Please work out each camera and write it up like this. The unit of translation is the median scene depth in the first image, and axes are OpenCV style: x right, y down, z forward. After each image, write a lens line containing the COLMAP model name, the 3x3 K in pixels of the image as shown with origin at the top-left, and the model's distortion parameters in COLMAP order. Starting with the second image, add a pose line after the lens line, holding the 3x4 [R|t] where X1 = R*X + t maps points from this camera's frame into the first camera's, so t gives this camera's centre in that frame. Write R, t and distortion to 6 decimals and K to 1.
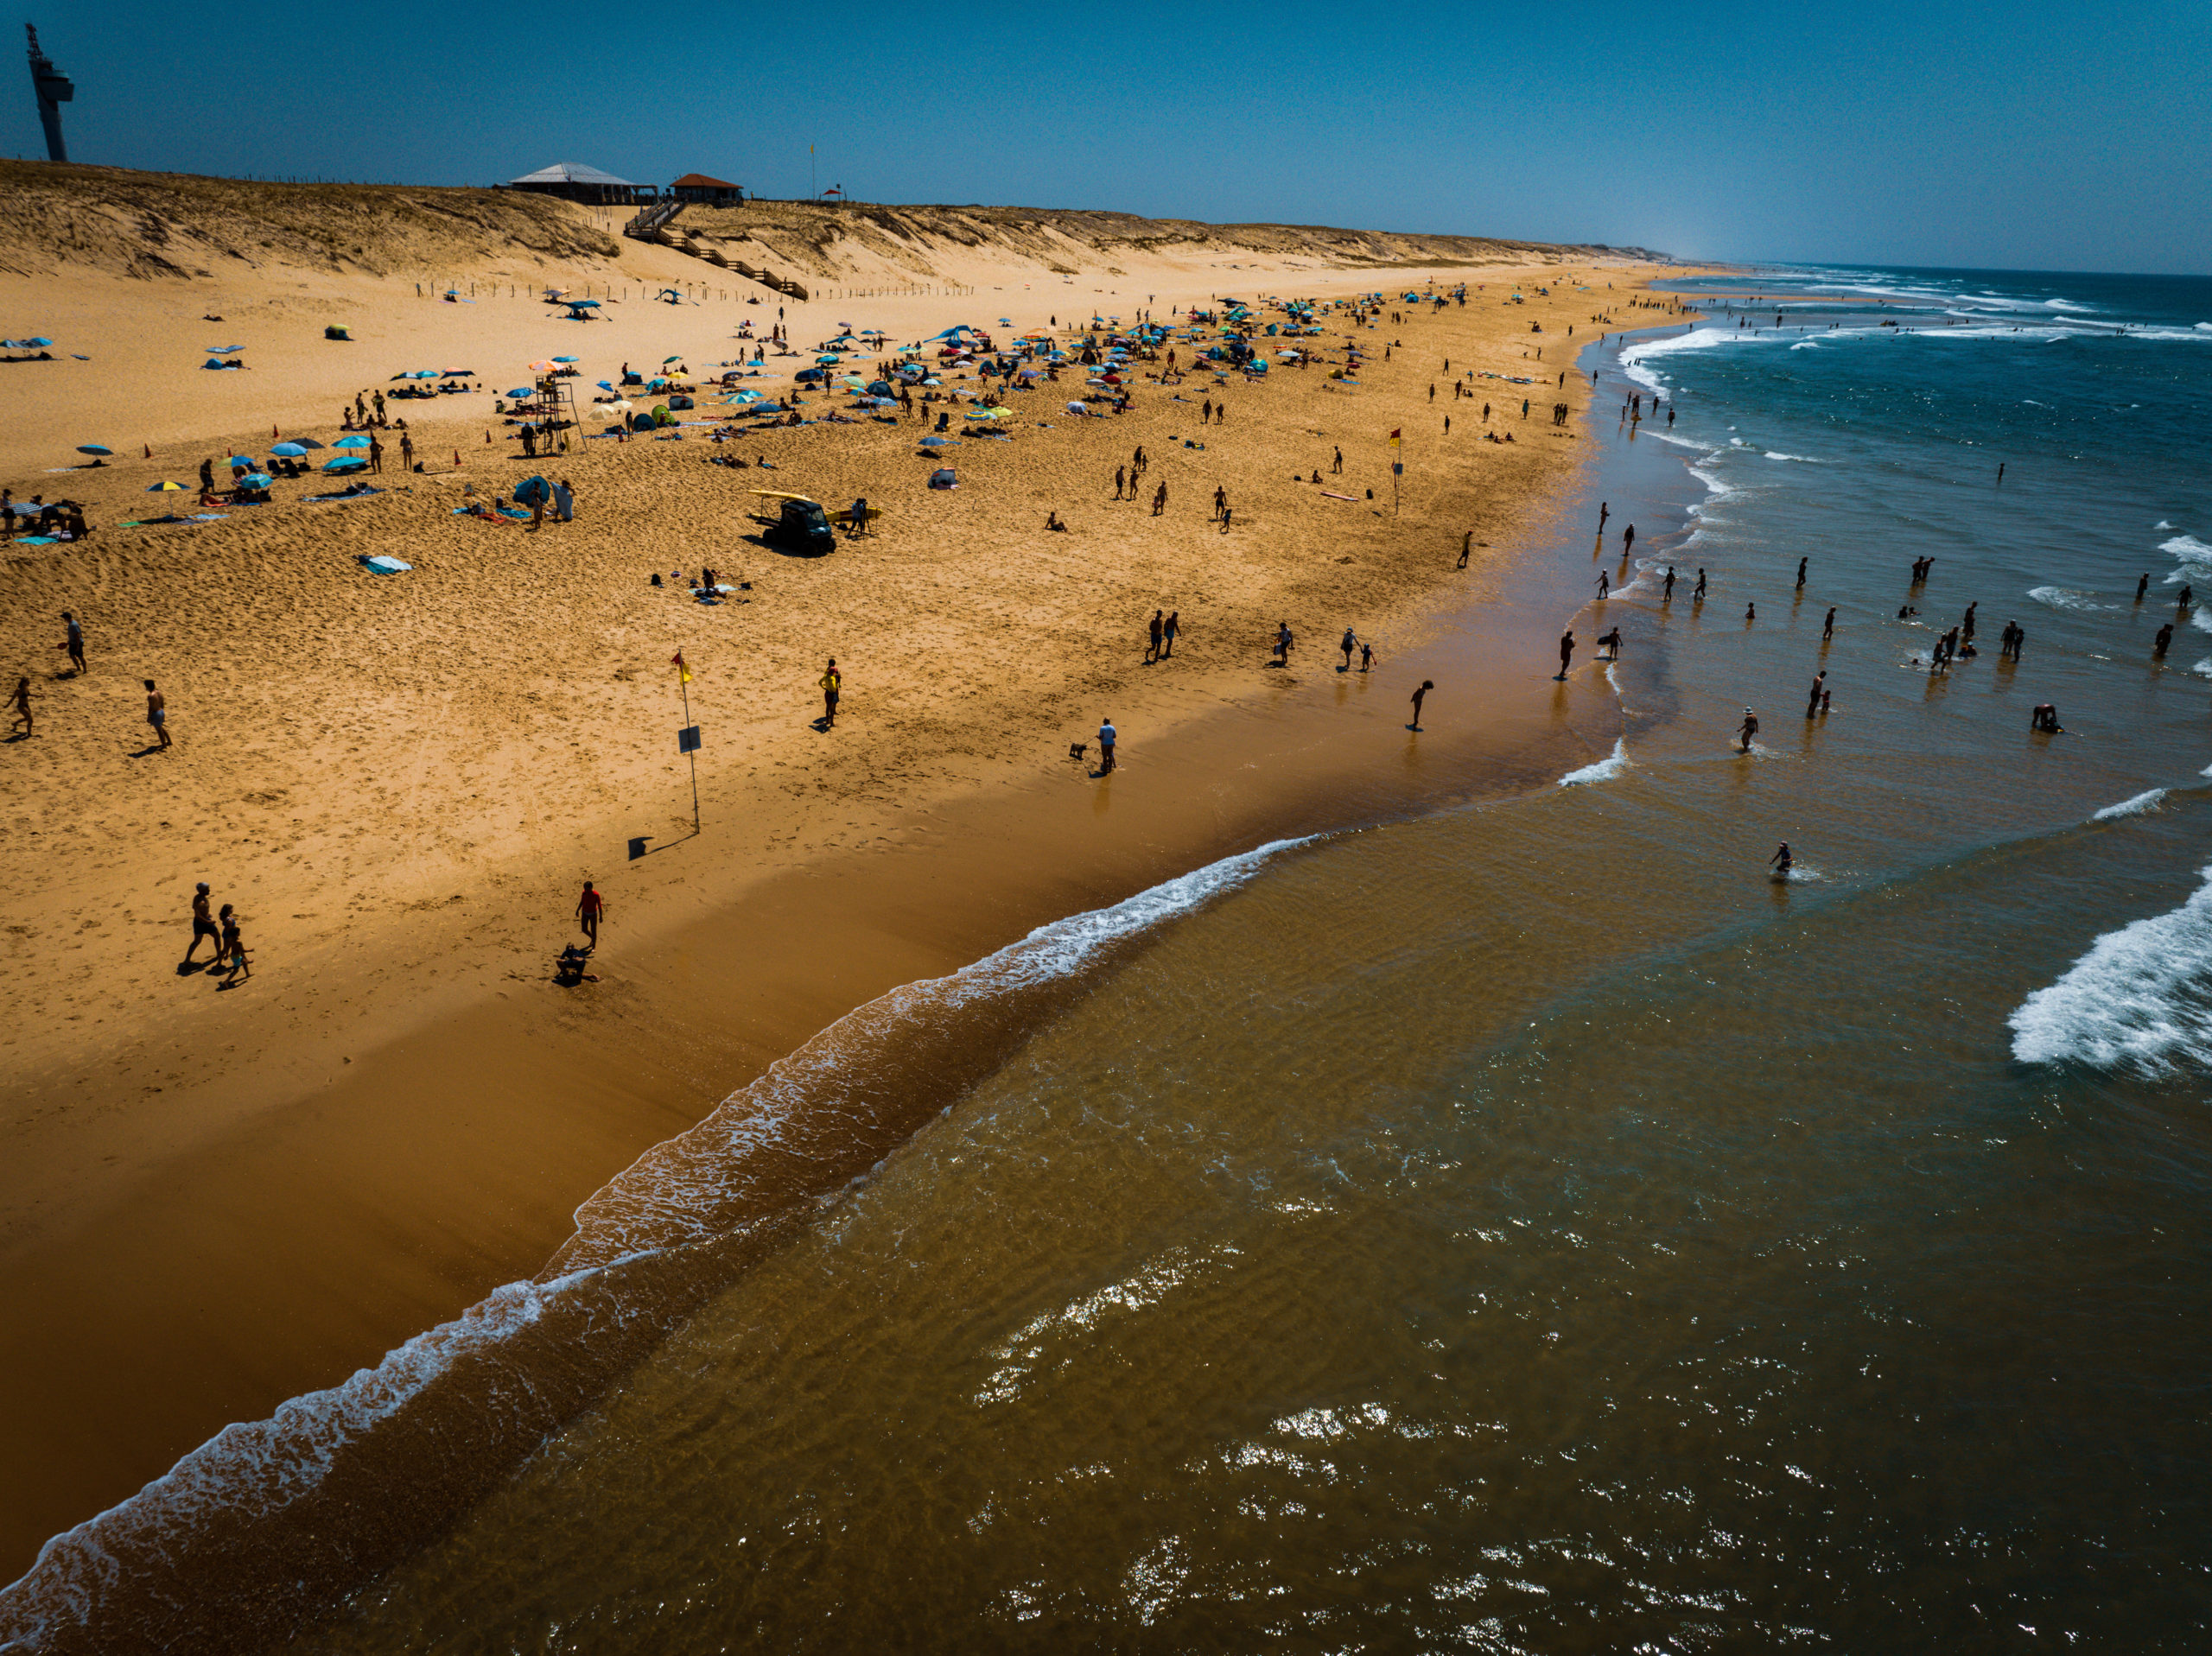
lens RADIAL K [[1544.0, 0, 1104.1], [0, 1544.0, 832.8], [0, 0, 1]] dist [-0.040626, 0.011309]
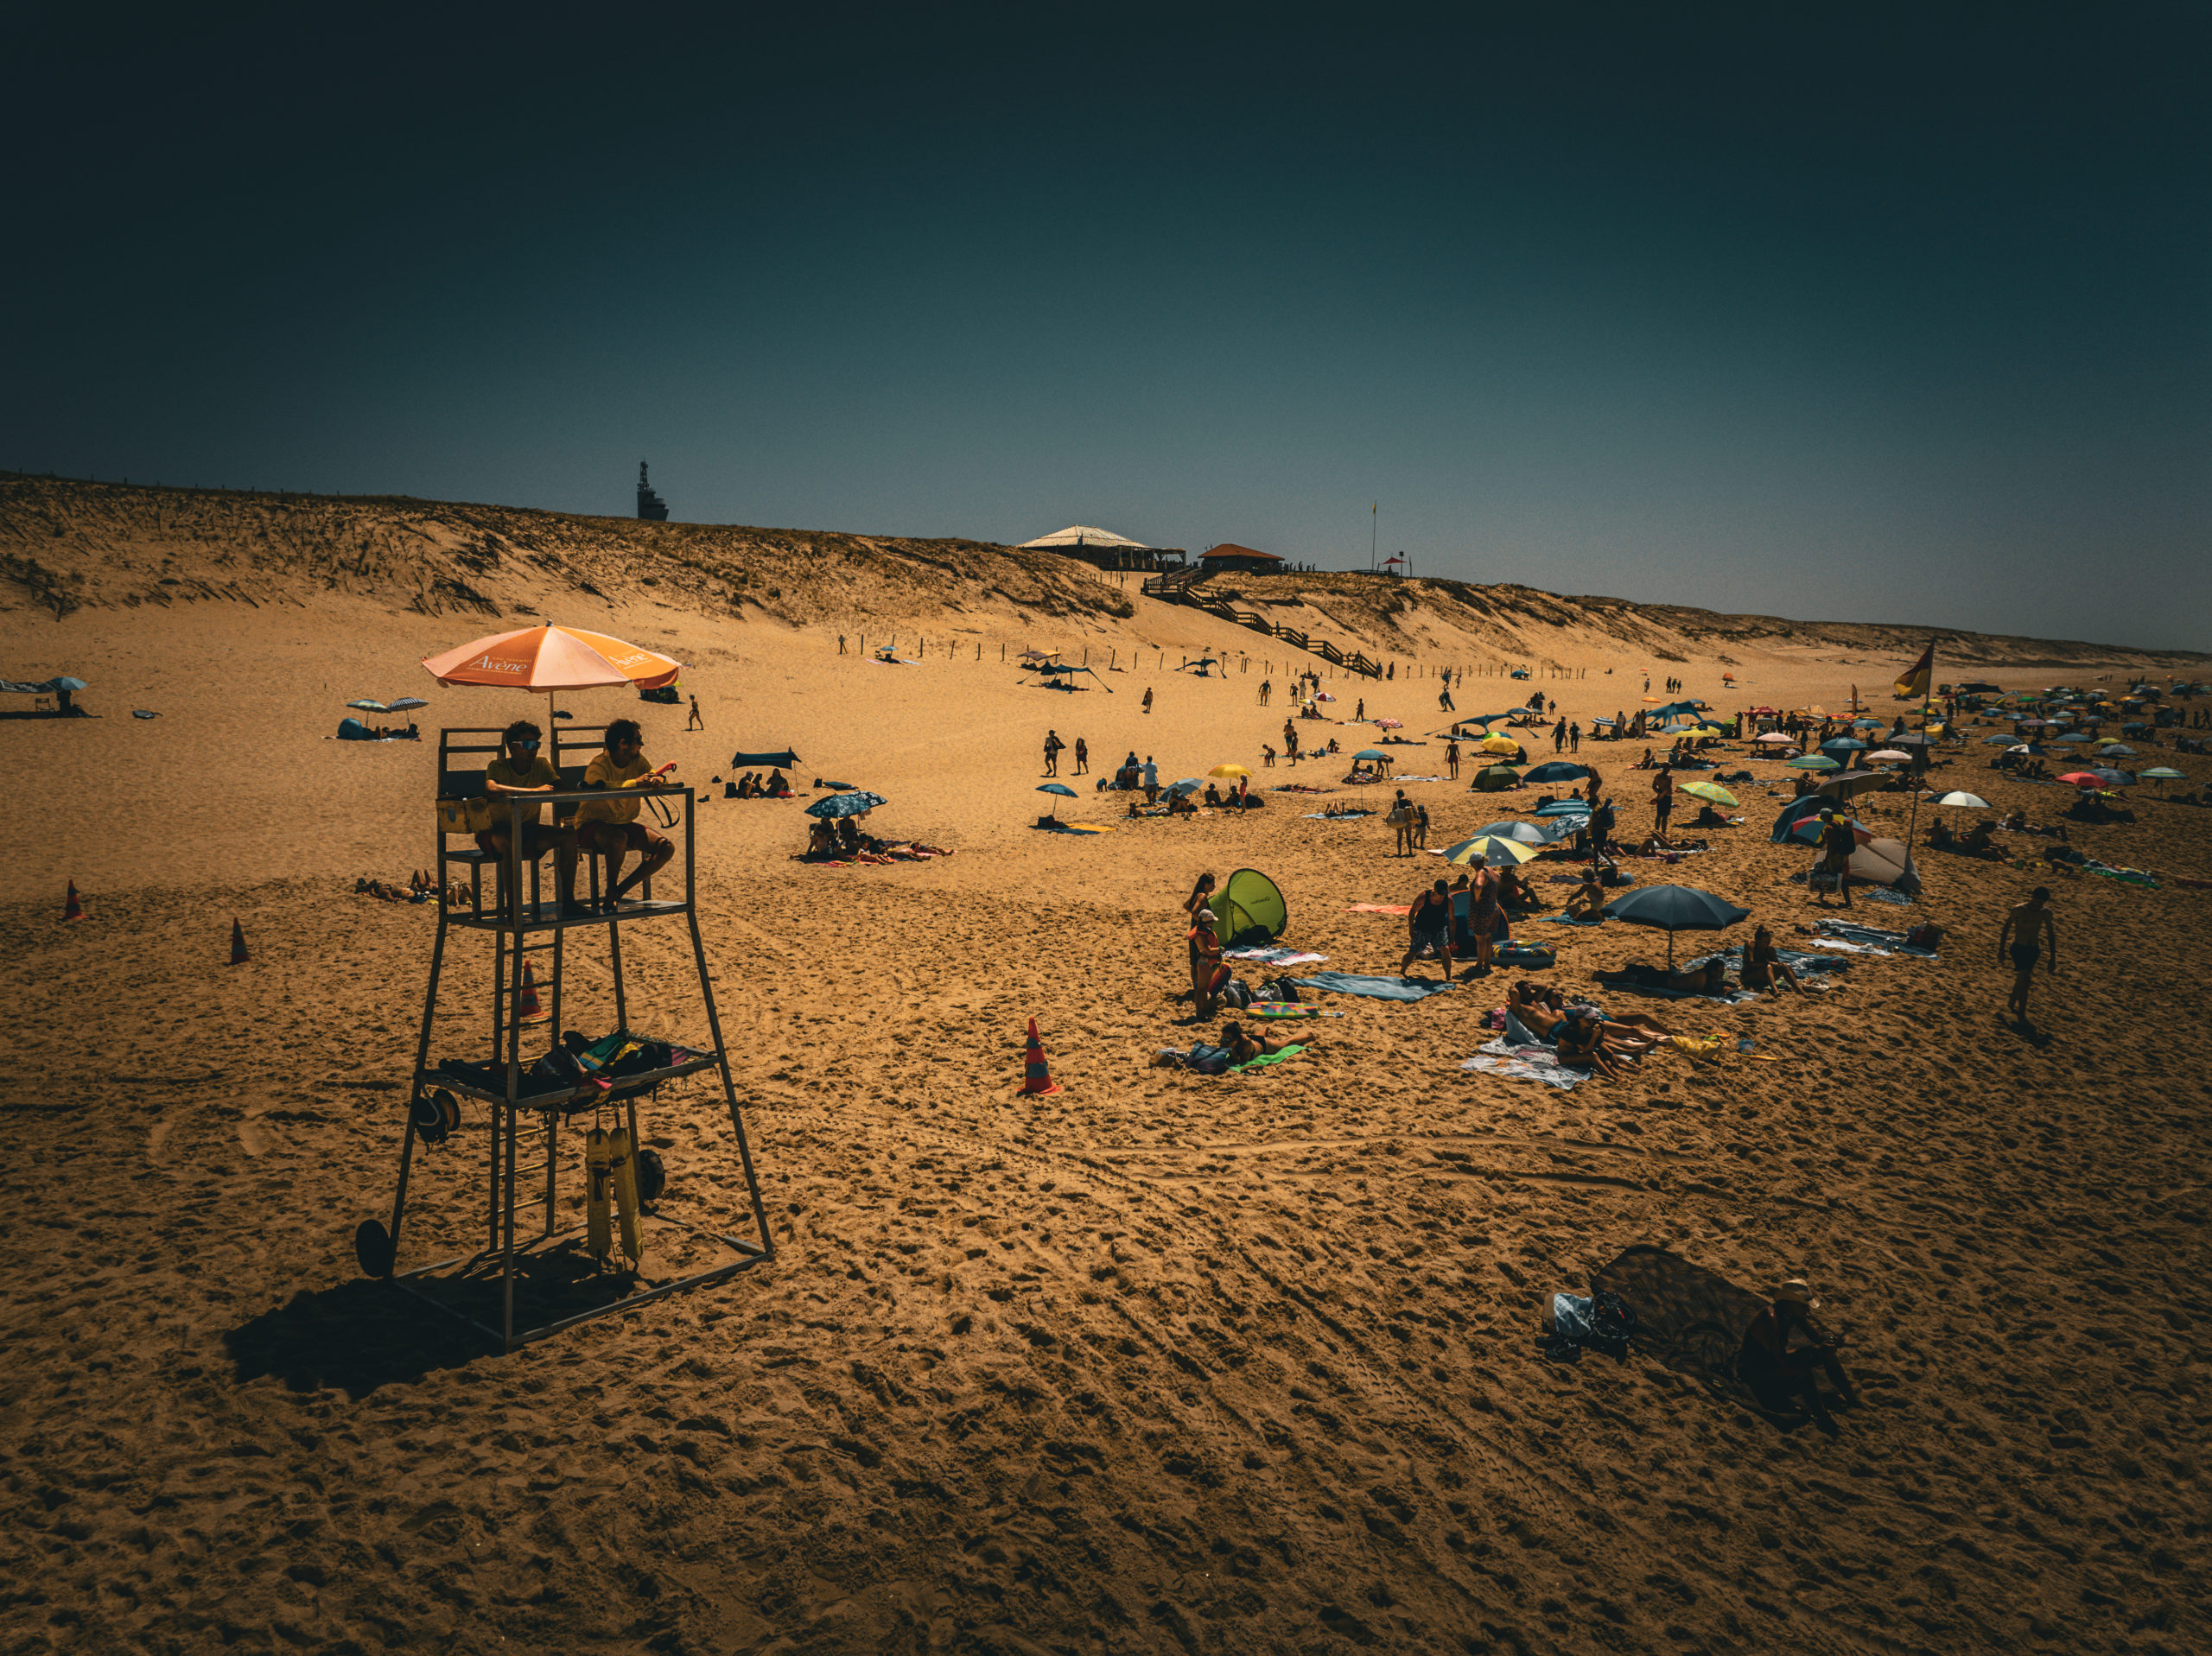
lens RADIAL K [[1544.0, 0, 1105.2], [0, 1544.0, 826.8], [0, 0, 1]] dist [-0.040626, 0.011309]
pose [[0.953569, 0.024492, -0.300176, -0.100913], [-0.100653, 0.965296, -0.240983, -0.096480], [0.283856, 0.260008, 0.922942, 0.326770]]
